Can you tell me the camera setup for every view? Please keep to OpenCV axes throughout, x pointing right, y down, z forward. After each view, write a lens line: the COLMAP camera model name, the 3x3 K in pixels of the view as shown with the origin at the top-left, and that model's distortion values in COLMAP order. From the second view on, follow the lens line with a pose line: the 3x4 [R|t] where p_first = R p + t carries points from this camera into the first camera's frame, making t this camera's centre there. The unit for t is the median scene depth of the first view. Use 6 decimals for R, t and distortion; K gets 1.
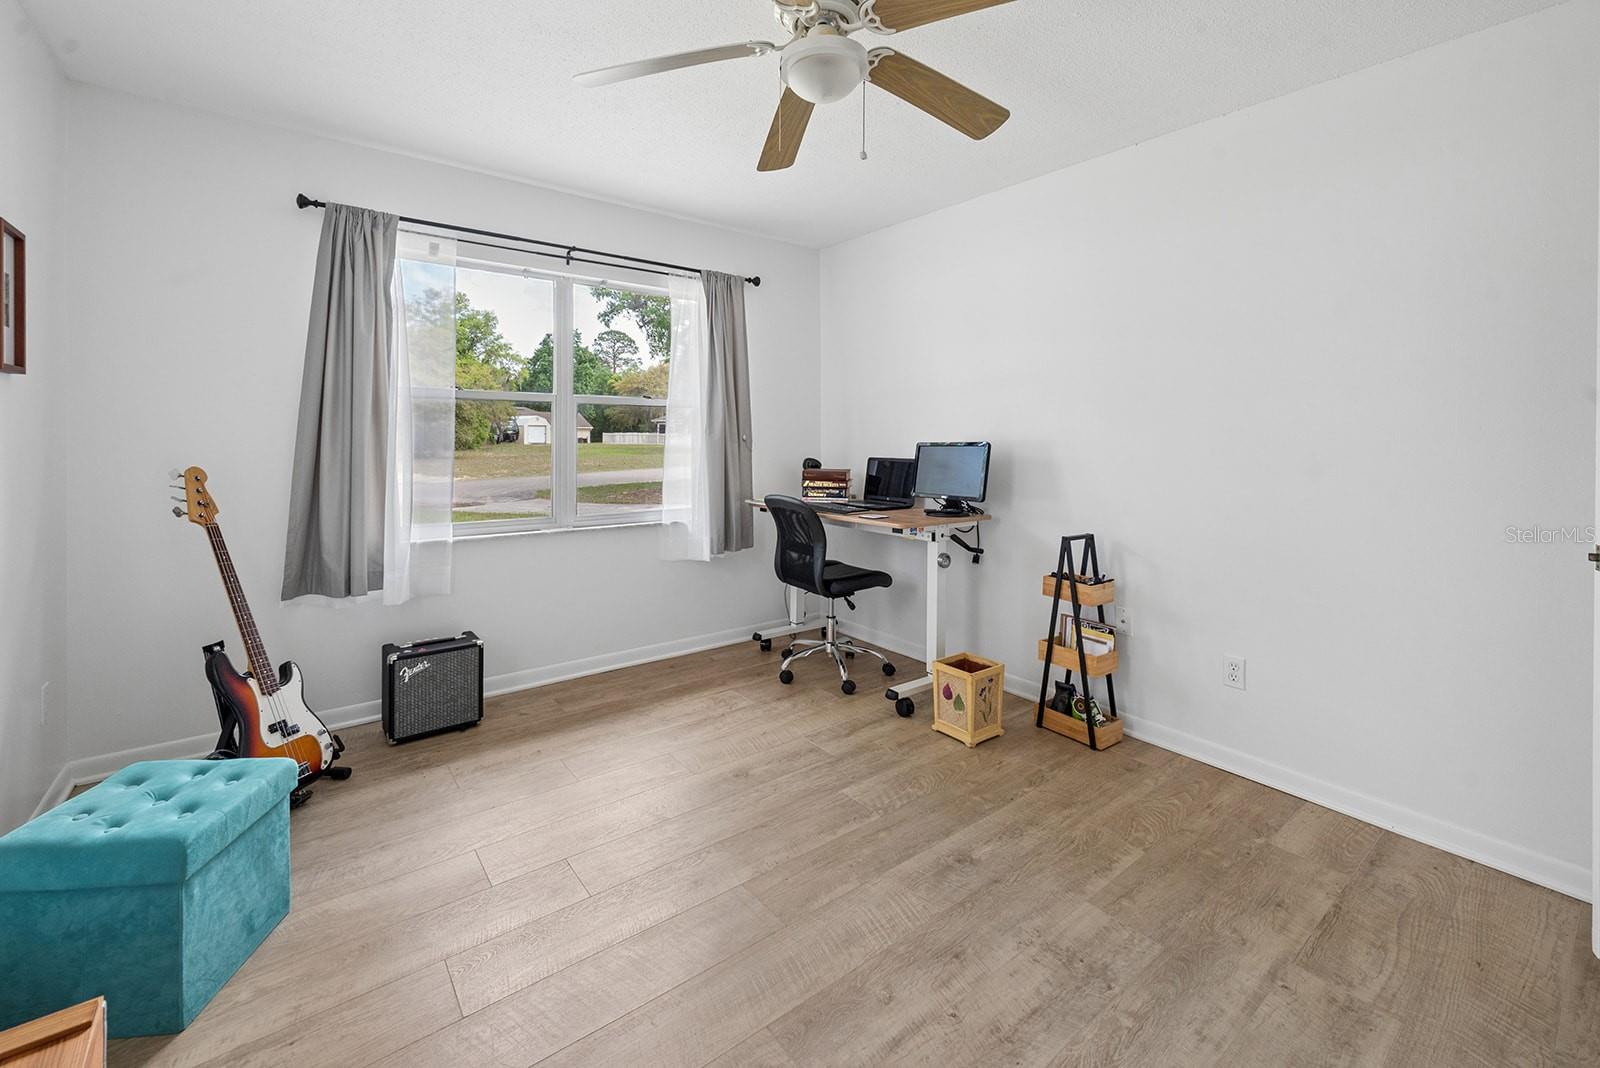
lens RADIAL K [[685.9, 0, 804.5], [0, 685.9, 438.5], [0, 0, 1]] dist [-0.001061, -0.000083]
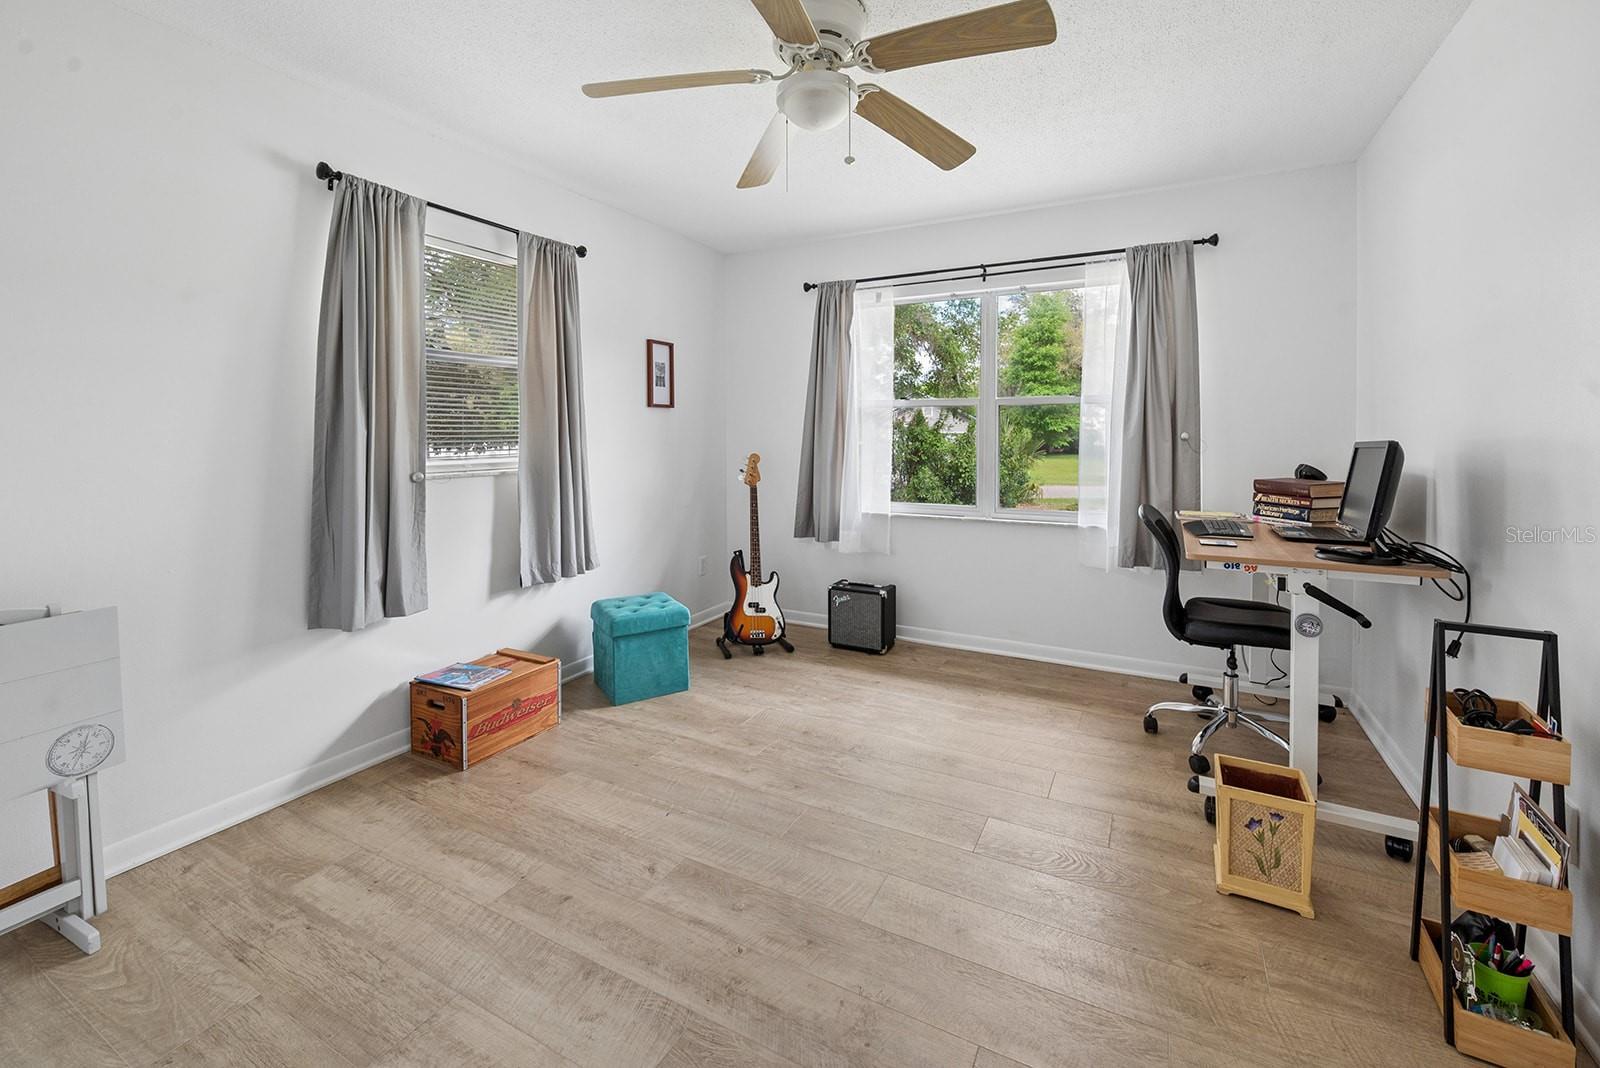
lens RADIAL K [[668.7, 0, 789.3], [0, 668.7, 452.8], [0, 0, 1]] dist [-0.001554, -0.000260]
pose [[0.395541, 0.017494, -0.918282, 0.636119], [-0.000913, 0.999826, 0.018654, 0.005748], [0.918448, -0.006540, 0.395488, 0.334639]]
